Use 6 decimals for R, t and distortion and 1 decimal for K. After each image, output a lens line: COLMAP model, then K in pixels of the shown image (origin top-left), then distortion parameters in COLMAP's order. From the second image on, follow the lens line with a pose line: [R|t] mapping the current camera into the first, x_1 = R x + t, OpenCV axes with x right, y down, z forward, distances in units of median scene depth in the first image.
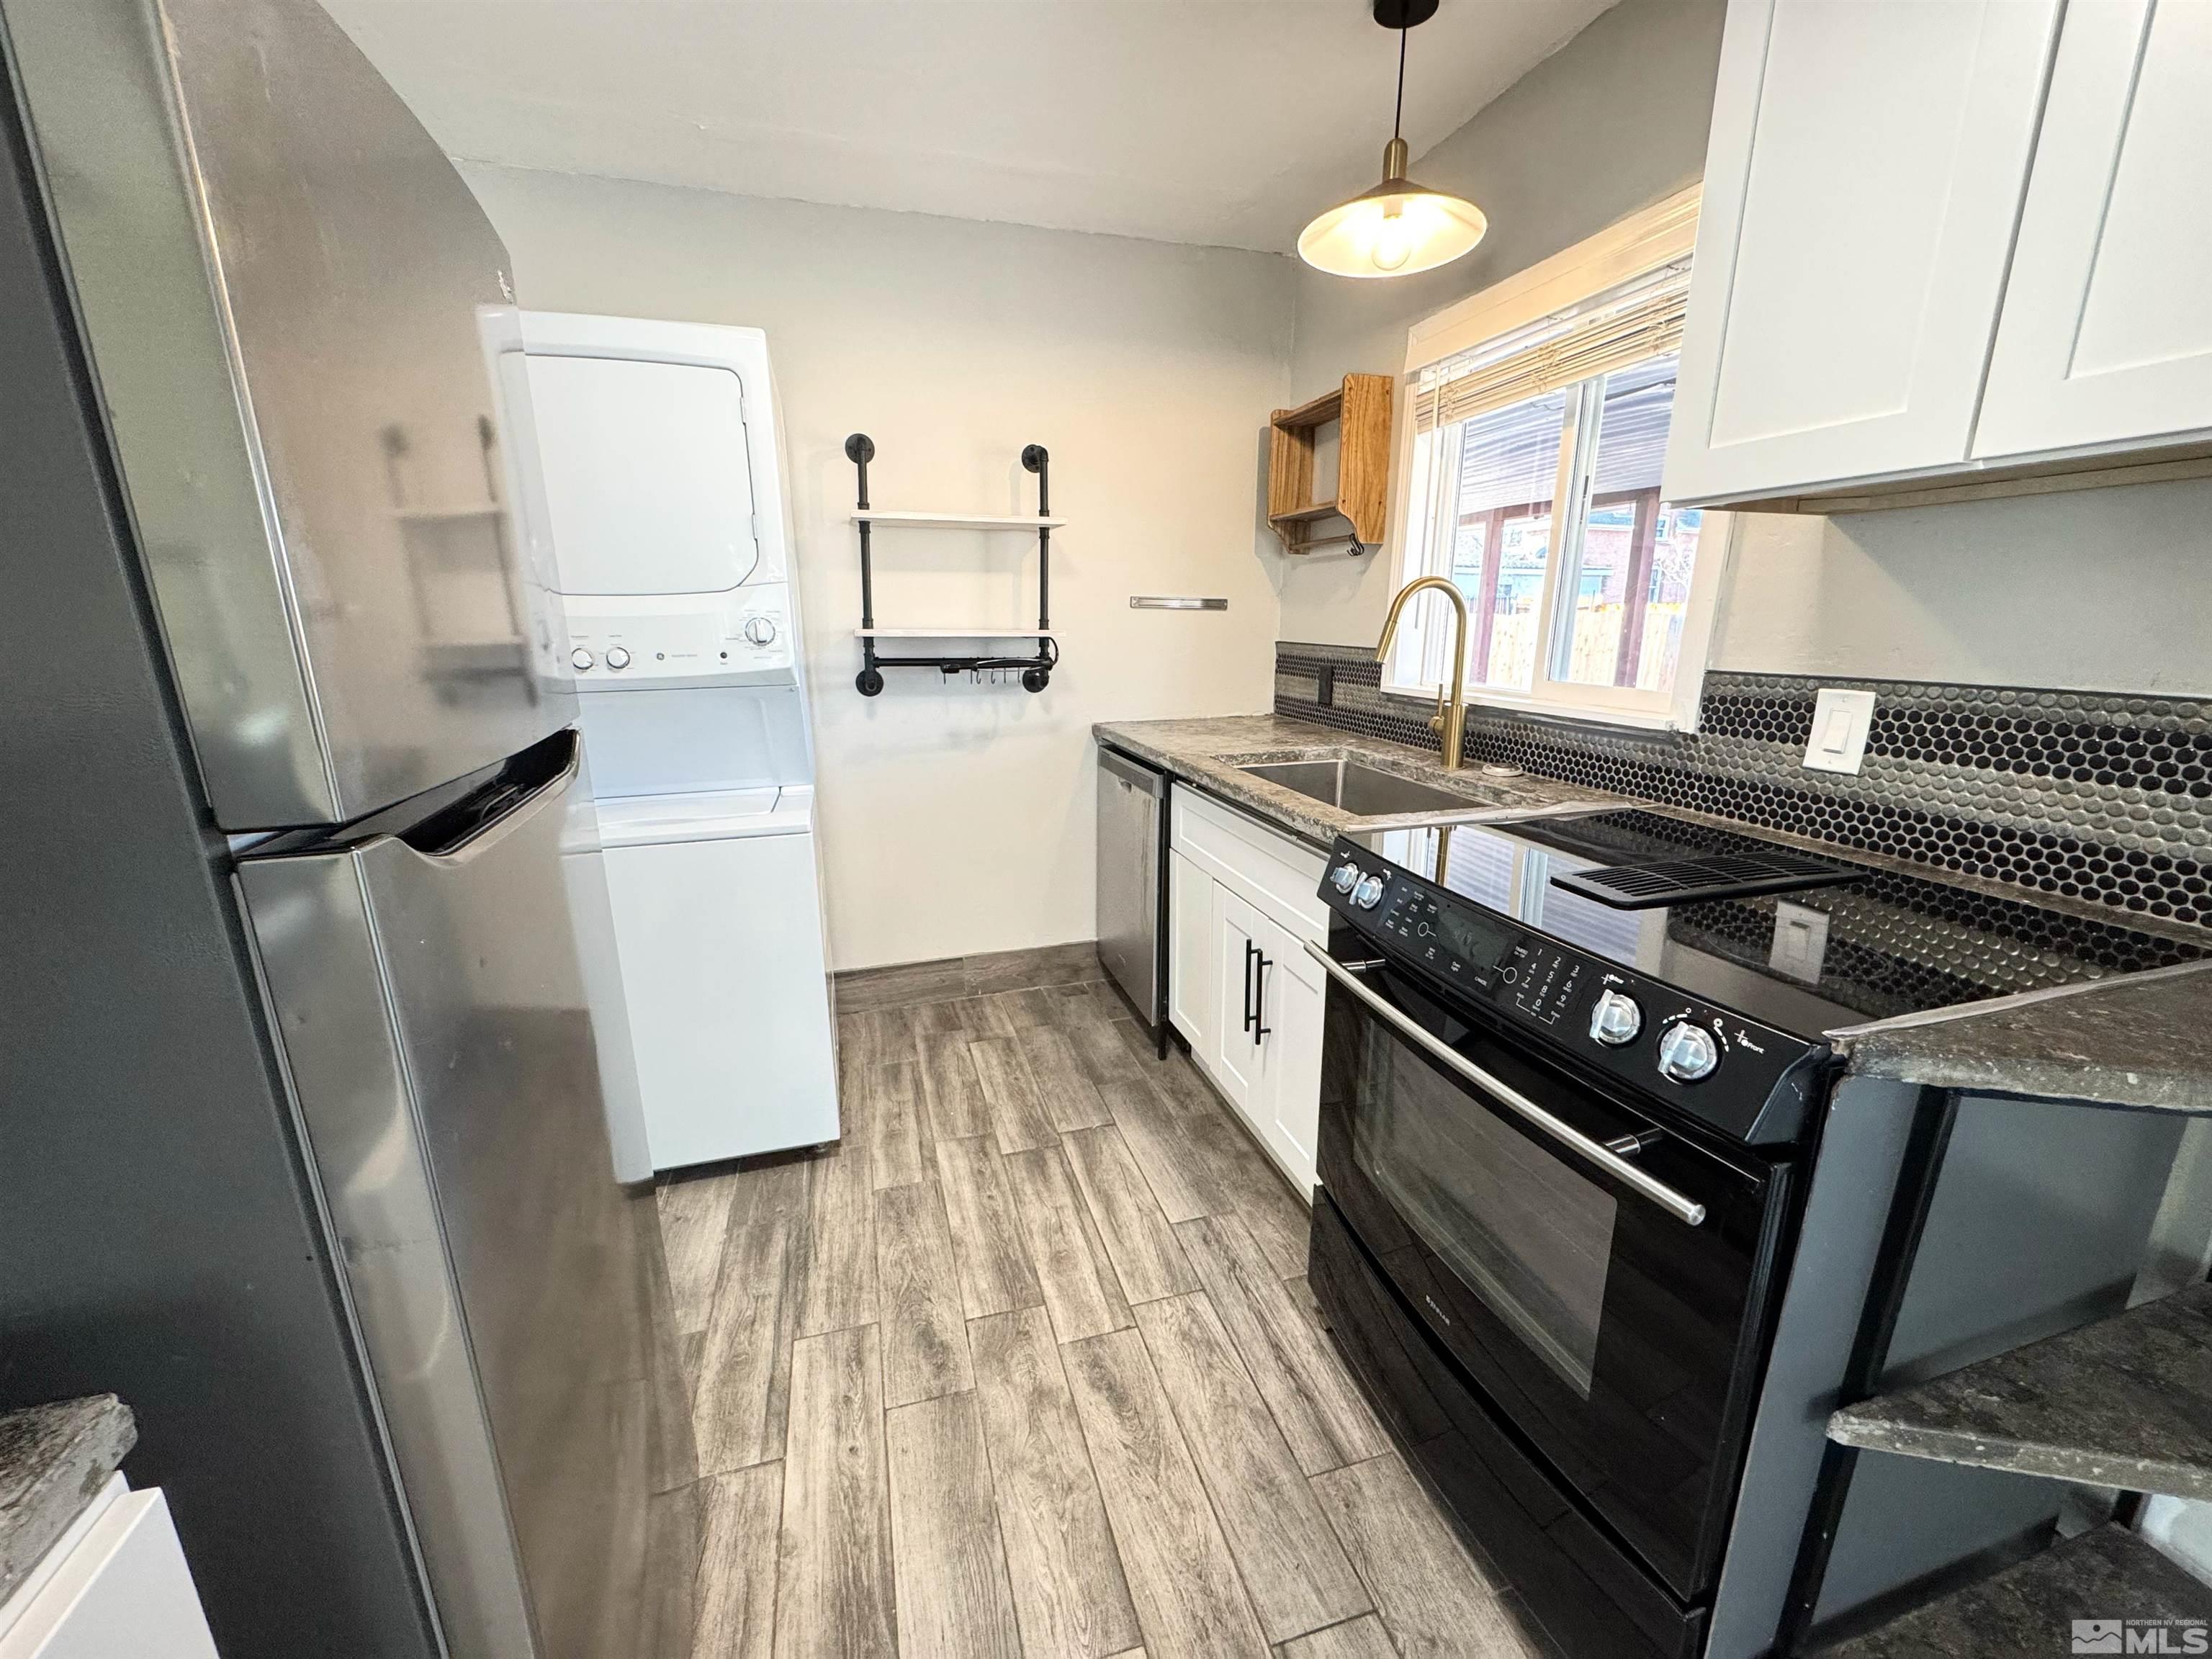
lens RADIAL K [[881.4, 0, 1100.6], [0, 881.4, 832.0], [0, 0, 1]] dist [-0.001620, 0.000291]
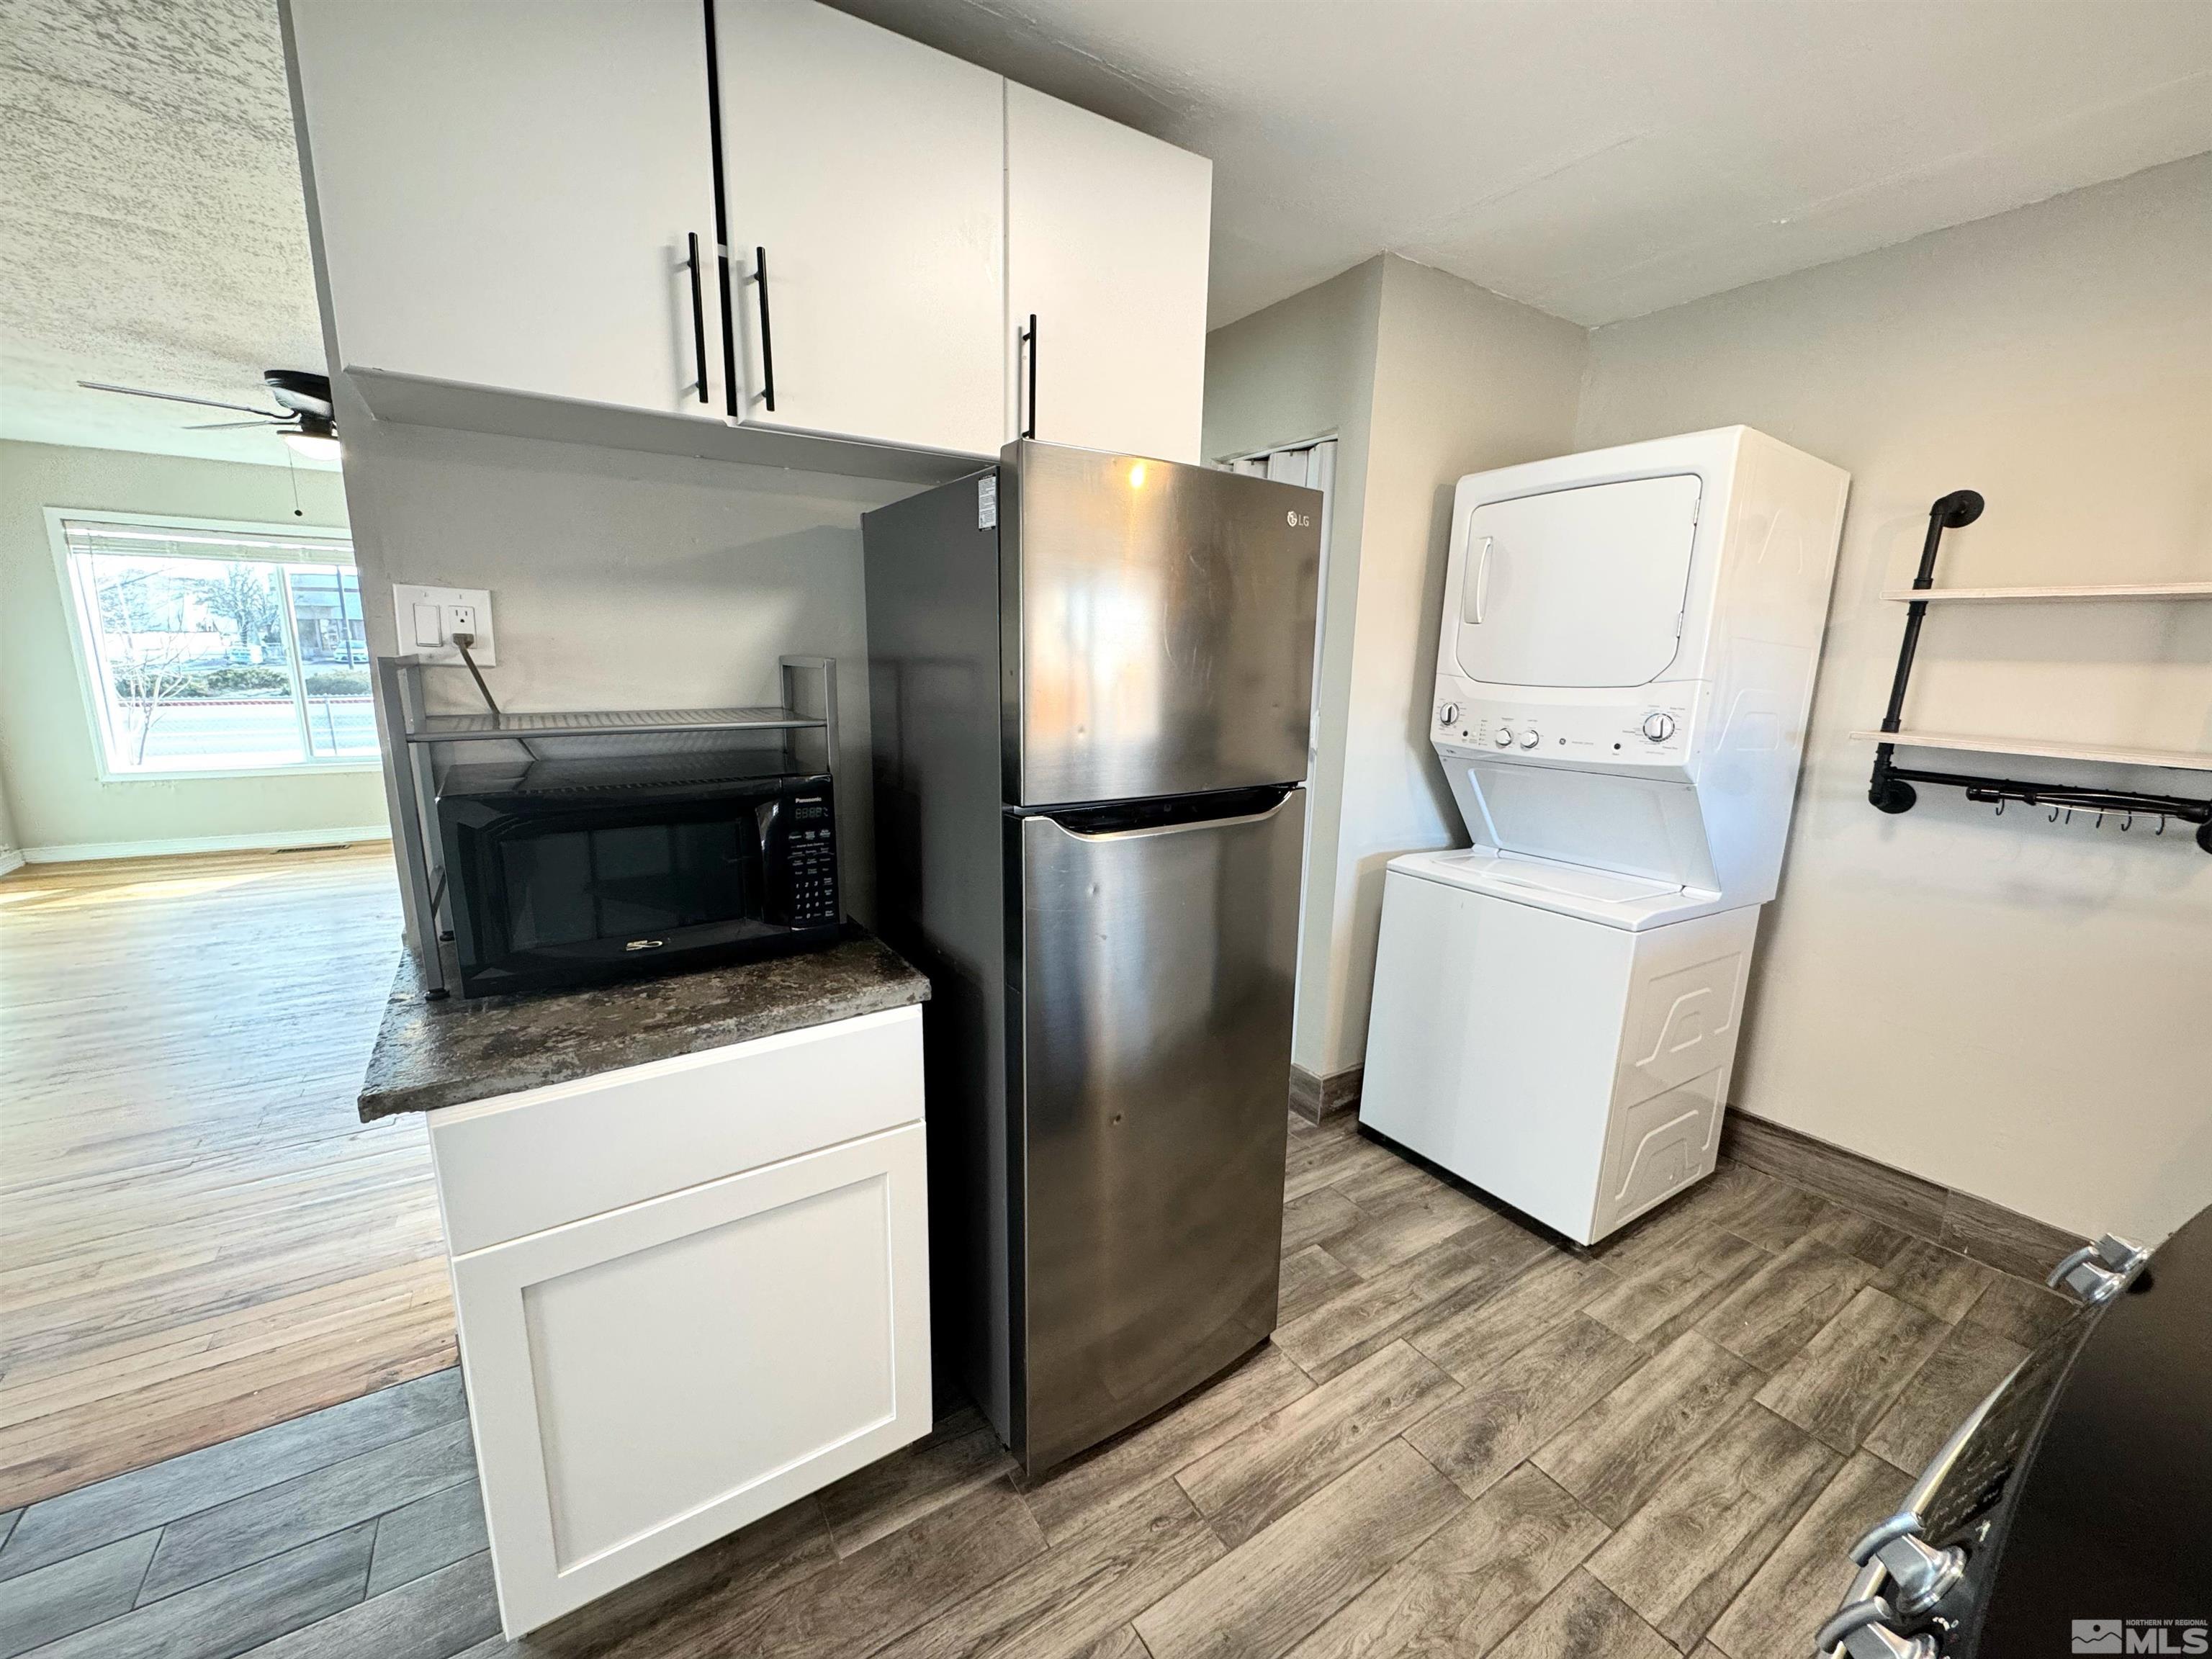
lens RADIAL K [[881.4, 0, 1101.3], [0, 881.4, 833.1], [0, 0, 1]] dist [-0.001620, 0.000291]
pose [[0.287060, 0.201373, -0.936507, 0.392020], [-0.253000, 0.958877, 0.128633, -0.080977], [0.923898, 0.200011, 0.326203, 0.112165]]
